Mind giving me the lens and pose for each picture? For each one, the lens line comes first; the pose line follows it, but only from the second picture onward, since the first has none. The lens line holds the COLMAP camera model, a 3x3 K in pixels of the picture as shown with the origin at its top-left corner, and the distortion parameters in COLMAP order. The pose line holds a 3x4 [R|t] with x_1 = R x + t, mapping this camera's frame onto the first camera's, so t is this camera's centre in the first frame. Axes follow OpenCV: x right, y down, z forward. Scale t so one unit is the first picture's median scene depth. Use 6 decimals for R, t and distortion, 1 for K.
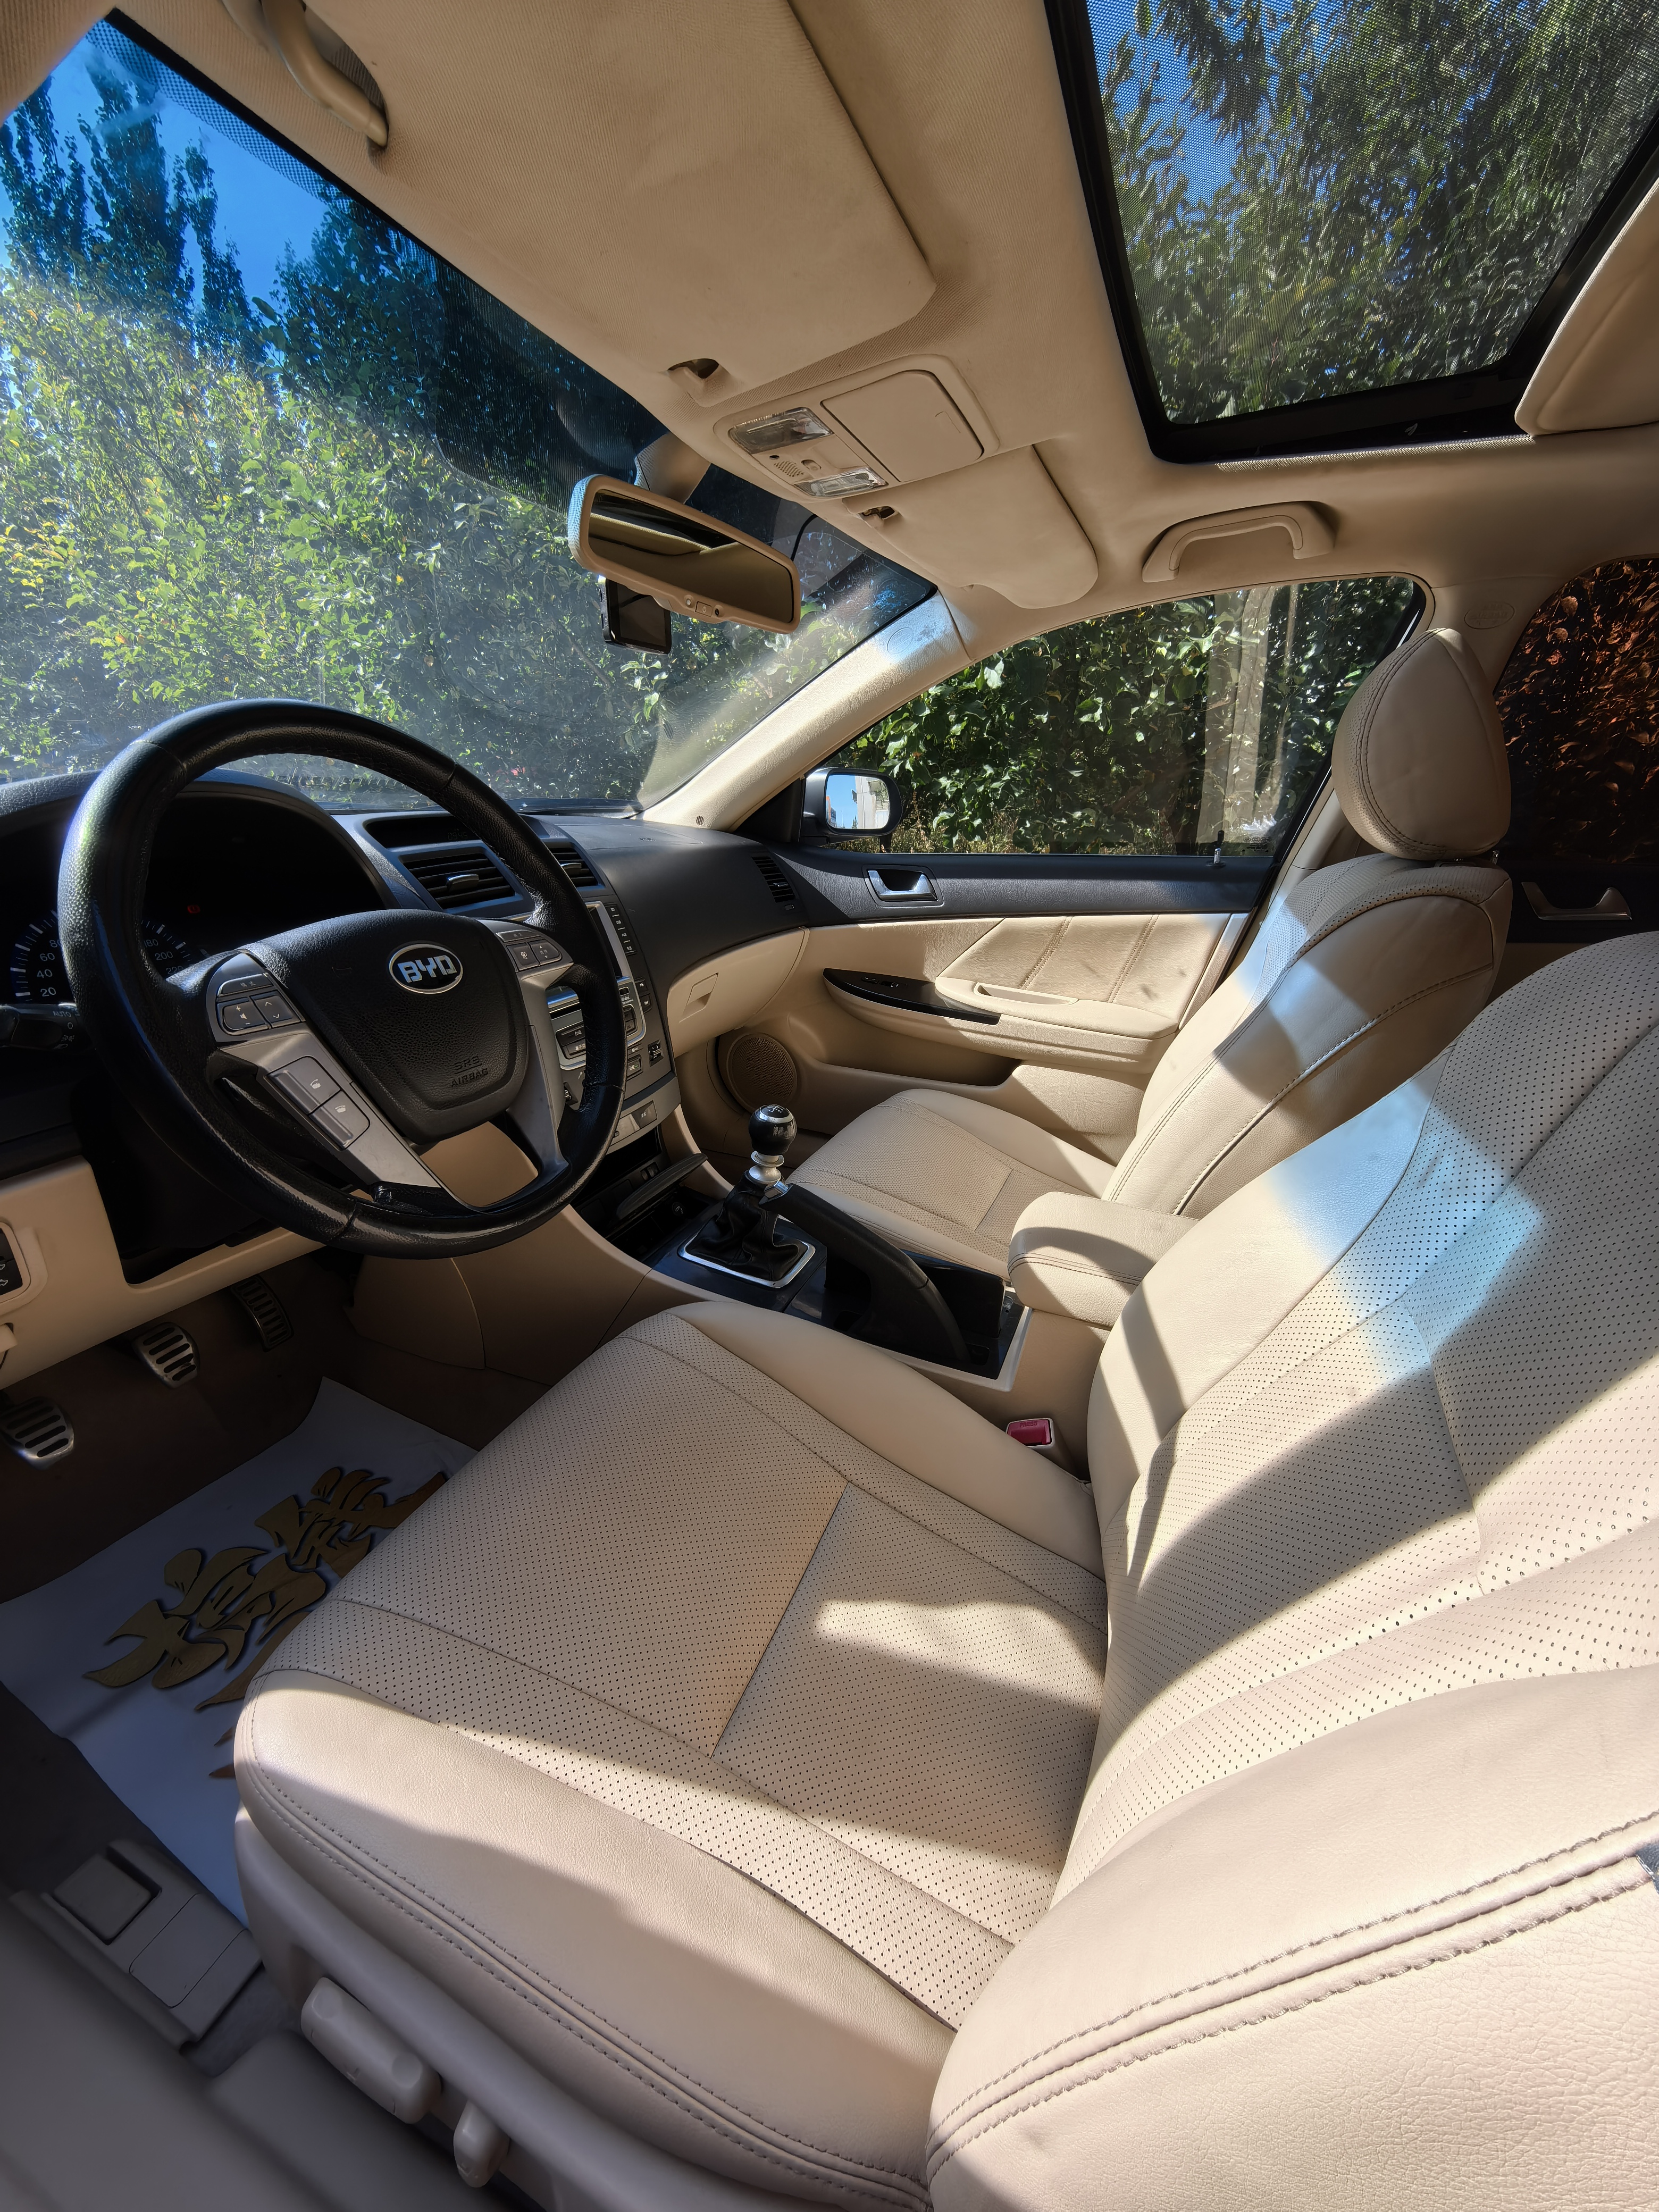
lens RADIAL K [[880.3, 0, 829.5], [0, 880.3, 1106.0], [0, 0, 1]] dist [0.067995, 0.000007]
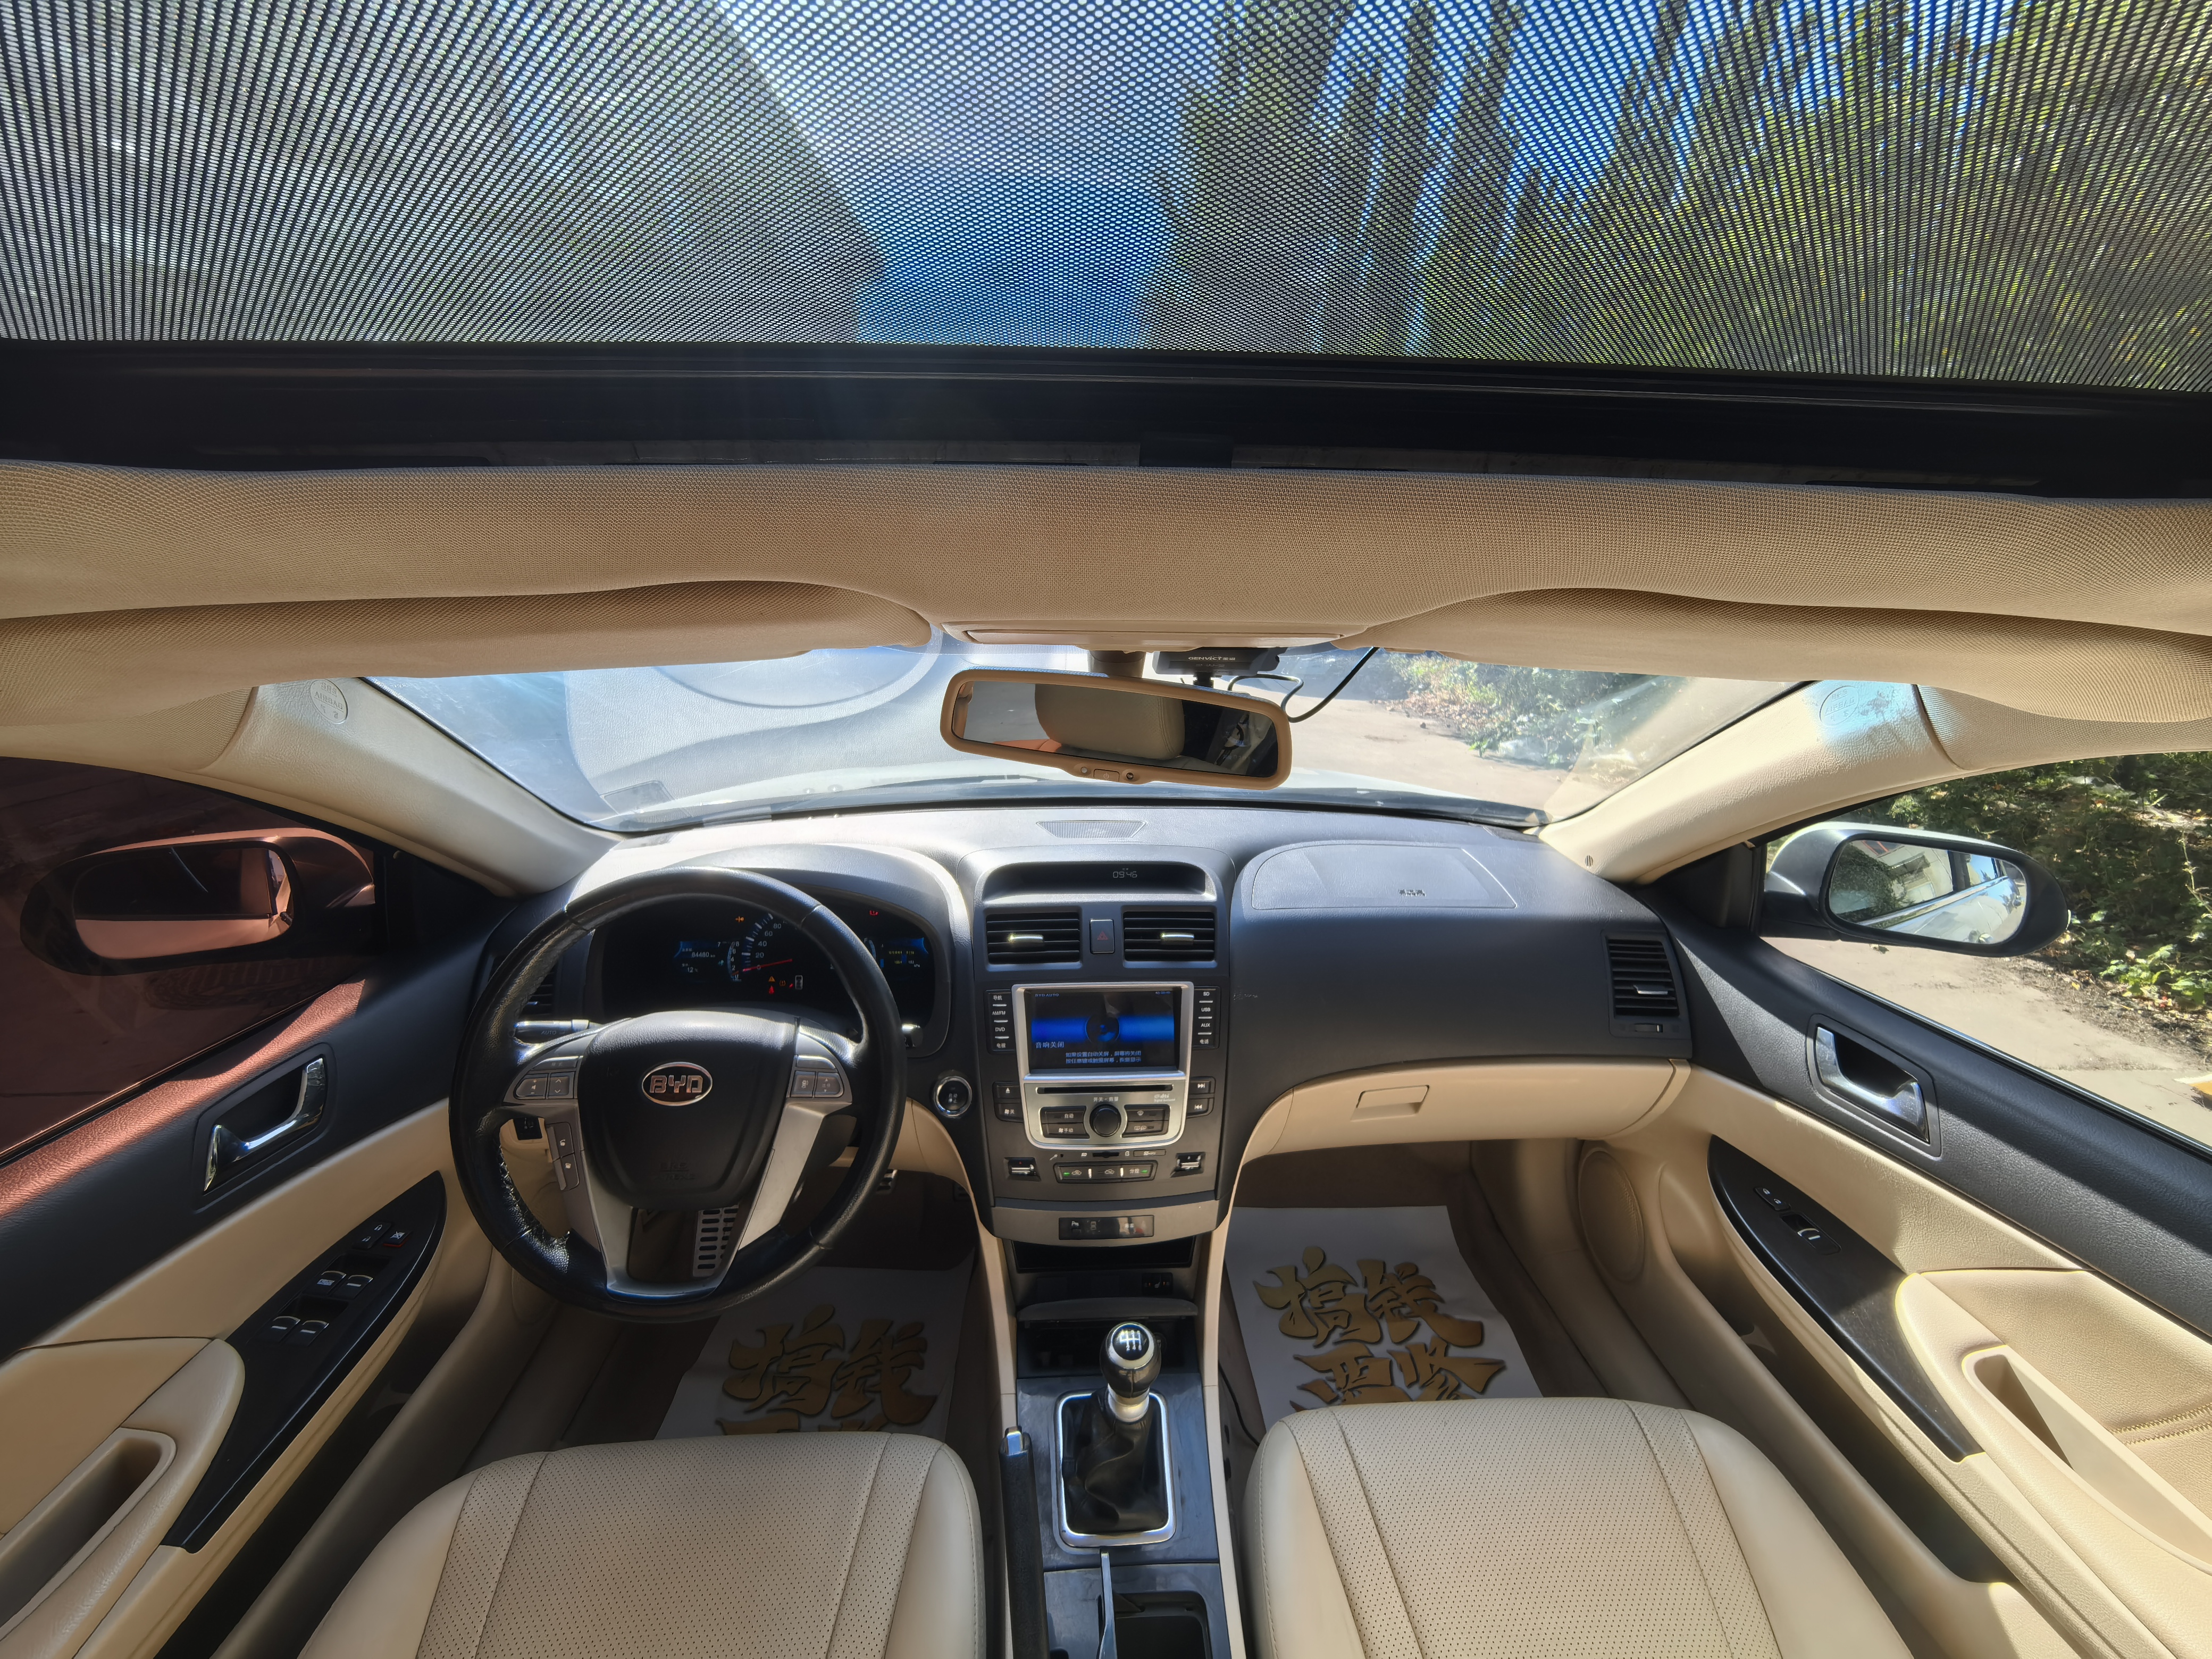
lens RADIAL K [[895.1, 0, 1106.0], [0, 895.1, 829.5], [0, 0, 1]] dist [-0.001076, -0.000120]
pose [[0.433236, 0.241005, -0.868460, 0.317165], [-0.303864, 0.946227, 0.111002, -0.315250], [0.848512, 0.215803, 0.483173, 0.317753]]
